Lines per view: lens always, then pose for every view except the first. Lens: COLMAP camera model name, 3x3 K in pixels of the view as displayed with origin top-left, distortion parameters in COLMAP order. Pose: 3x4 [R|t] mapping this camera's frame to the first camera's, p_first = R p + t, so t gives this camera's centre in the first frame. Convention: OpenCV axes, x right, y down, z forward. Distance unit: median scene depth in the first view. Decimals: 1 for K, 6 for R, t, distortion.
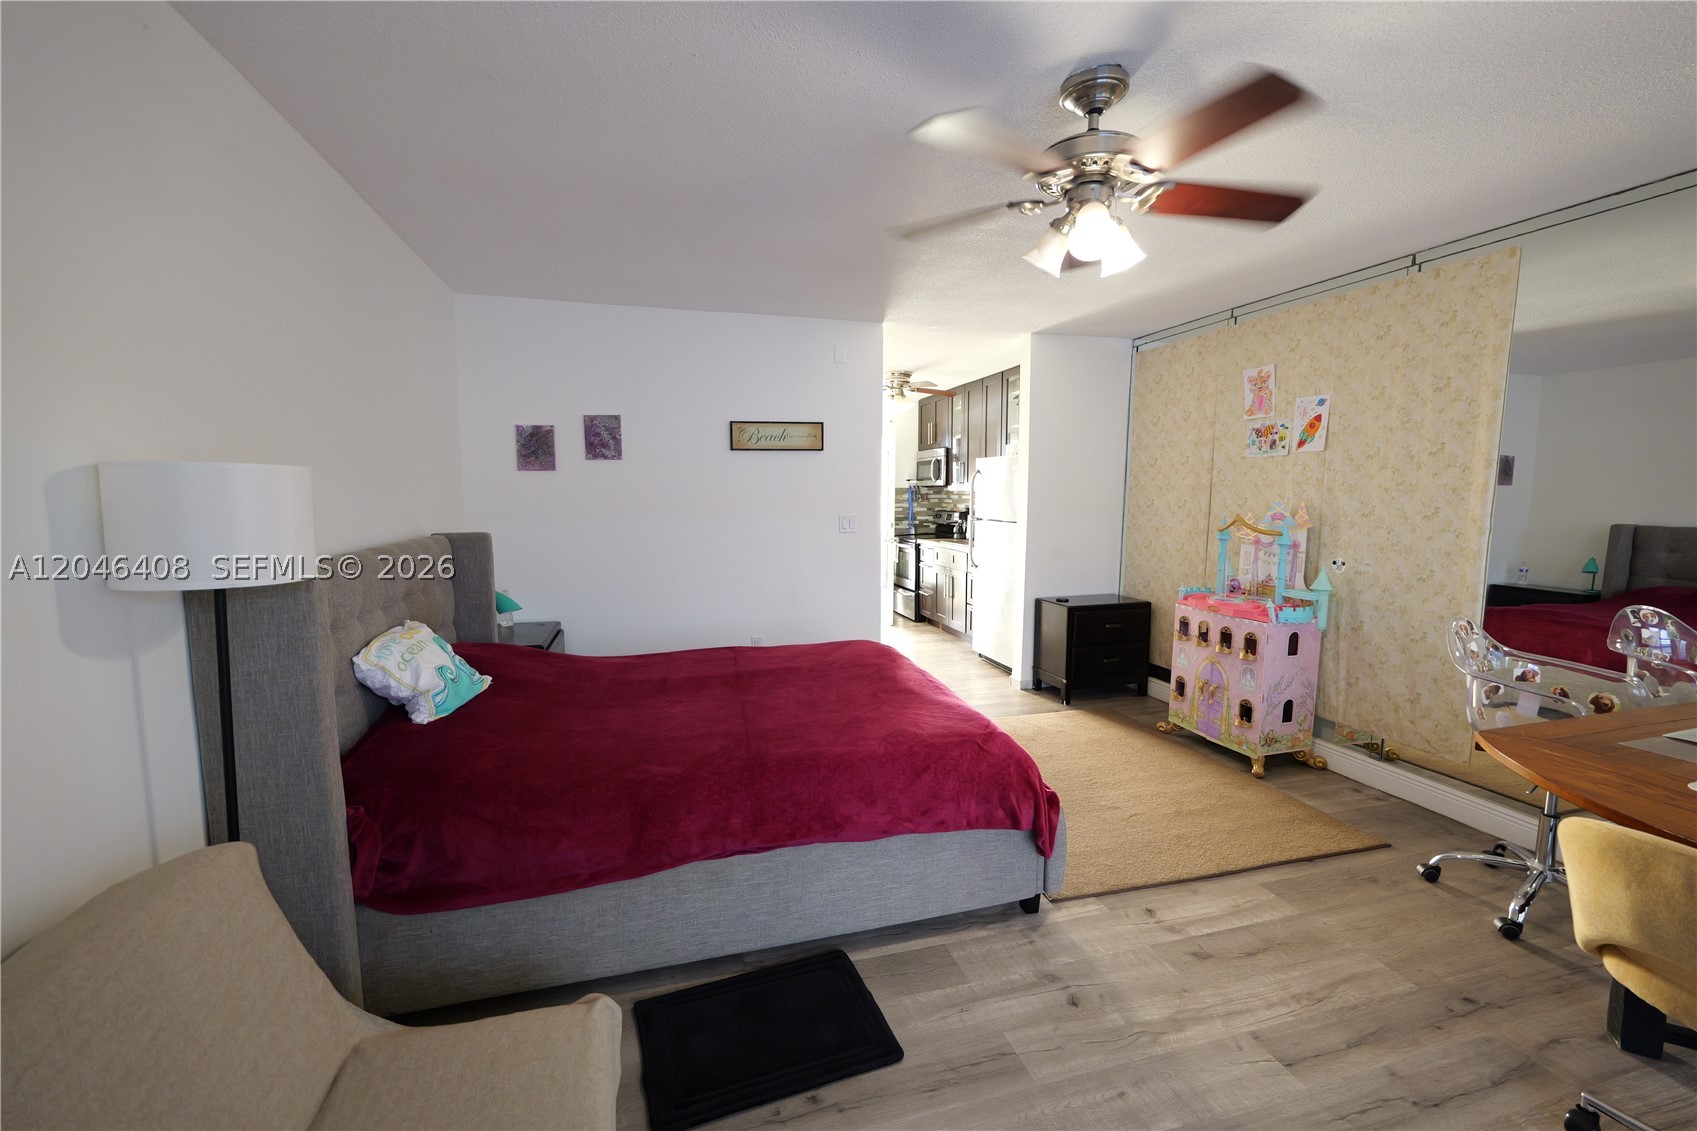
lens RADIAL K [[696.6, 0, 837.6], [0, 696.6, 561.7], [0, 0, 1]] dist [-0.002604, -0.000152]
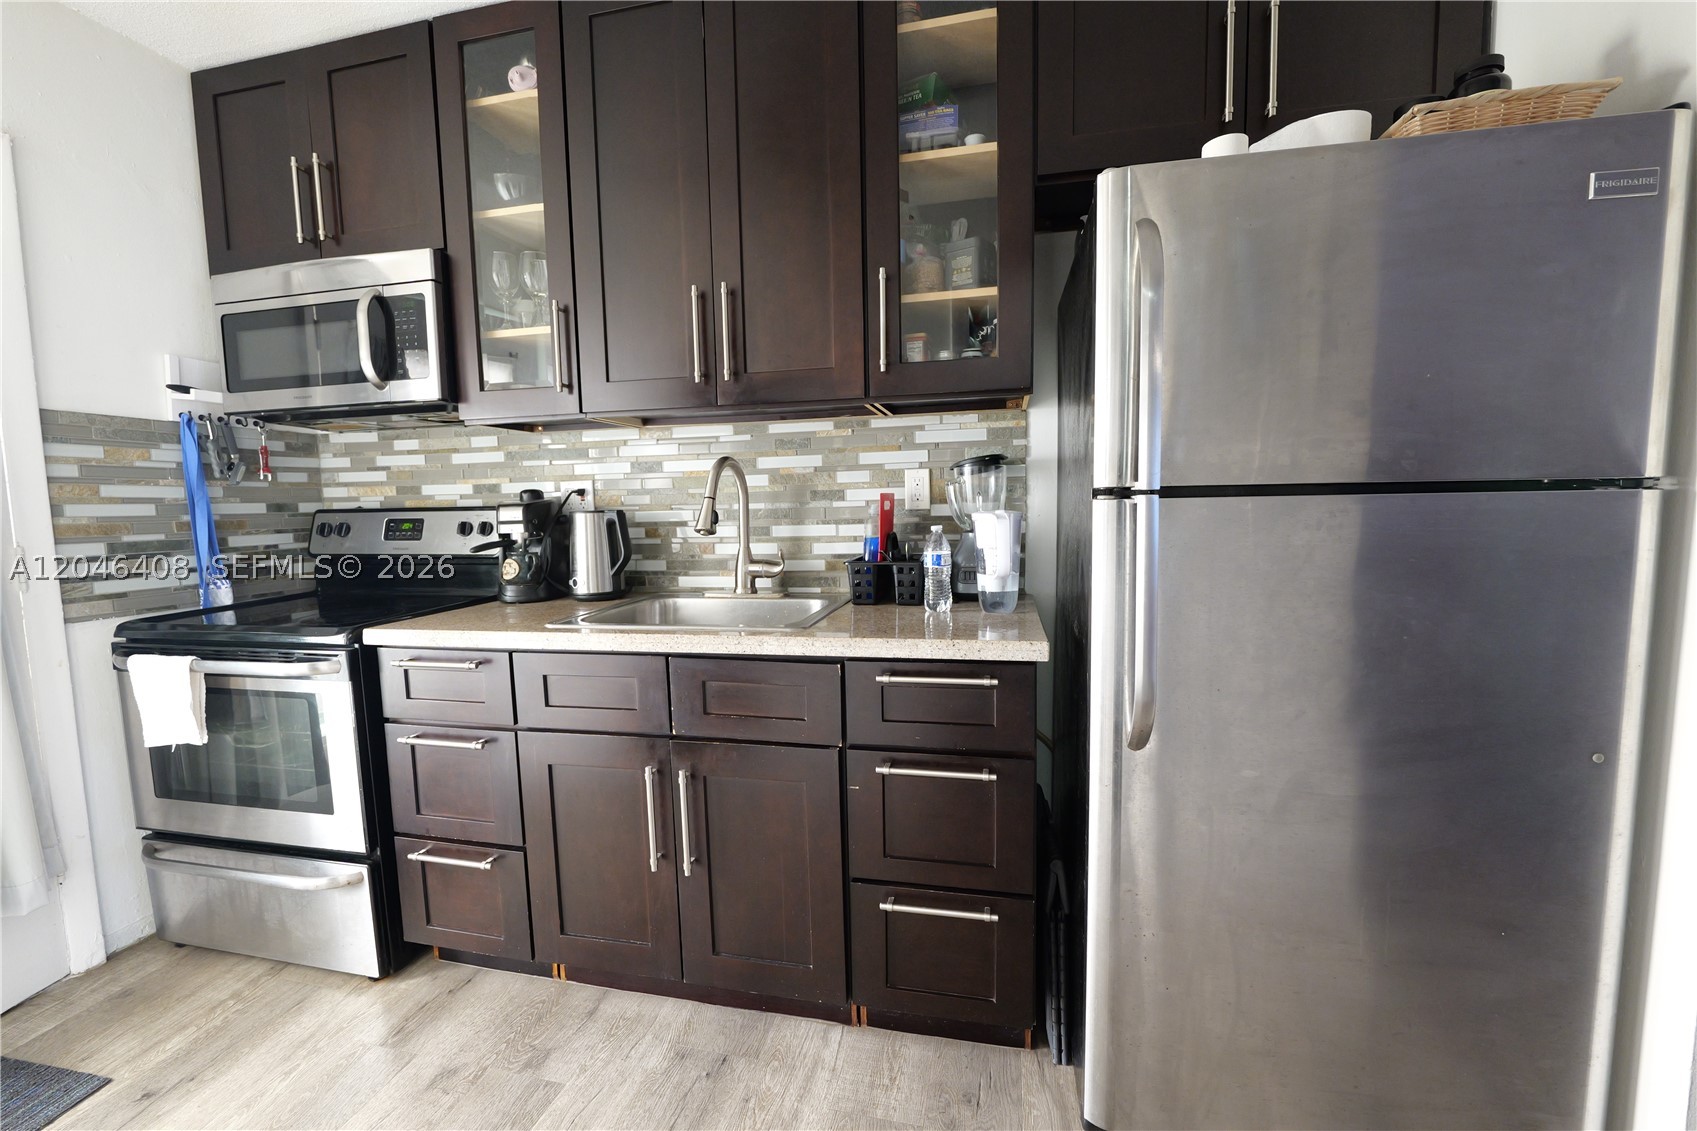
lens RADIAL K [[696.6, 0, 844.1], [0, 696.6, 562.0], [0, 0, 1]] dist [-0.002604, -0.000152]
pose [[0.473742, -0.094112, 0.875621, -0.005556], [0.111623, 0.992671, 0.046301, -0.041979], [-0.873561, 0.075804, 0.480775, 0.680654]]
